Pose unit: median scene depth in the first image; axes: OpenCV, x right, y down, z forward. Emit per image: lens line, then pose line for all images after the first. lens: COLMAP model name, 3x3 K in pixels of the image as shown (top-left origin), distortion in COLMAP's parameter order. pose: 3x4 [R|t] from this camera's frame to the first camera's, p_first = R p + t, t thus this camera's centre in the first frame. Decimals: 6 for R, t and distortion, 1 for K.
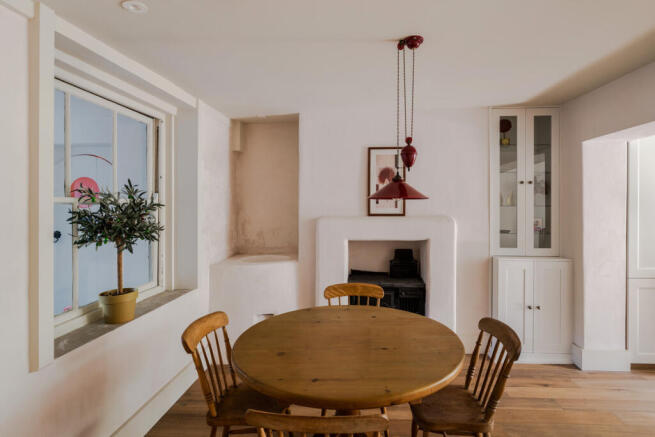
lens RADIAL K [[344.1, 0, 327.4], [0, 344.1, 212.1], [0, 0, 1]] dist [-0.000281, -0.000143]
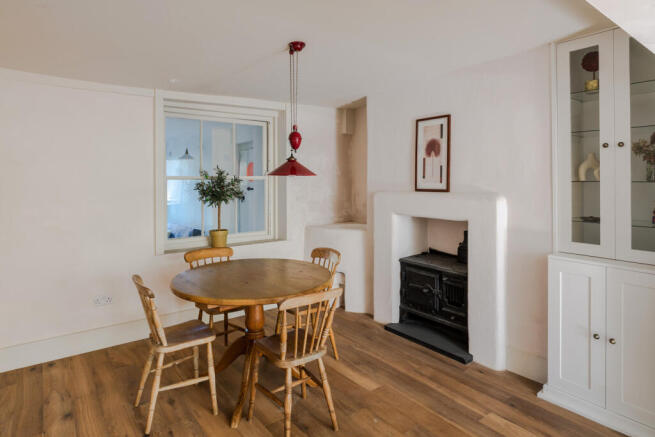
lens RADIAL K [[370.6, 0, 323.2], [0, 370.6, 183.4], [0, 0, 1]] dist [0.005928, 0.000209]
pose [[0.639849, 0.007723, -0.768462, 0.757055], [-0.013910, 0.999902, -0.001533, -0.004879], [0.768375, 0.011670, 0.639893, 0.137971]]
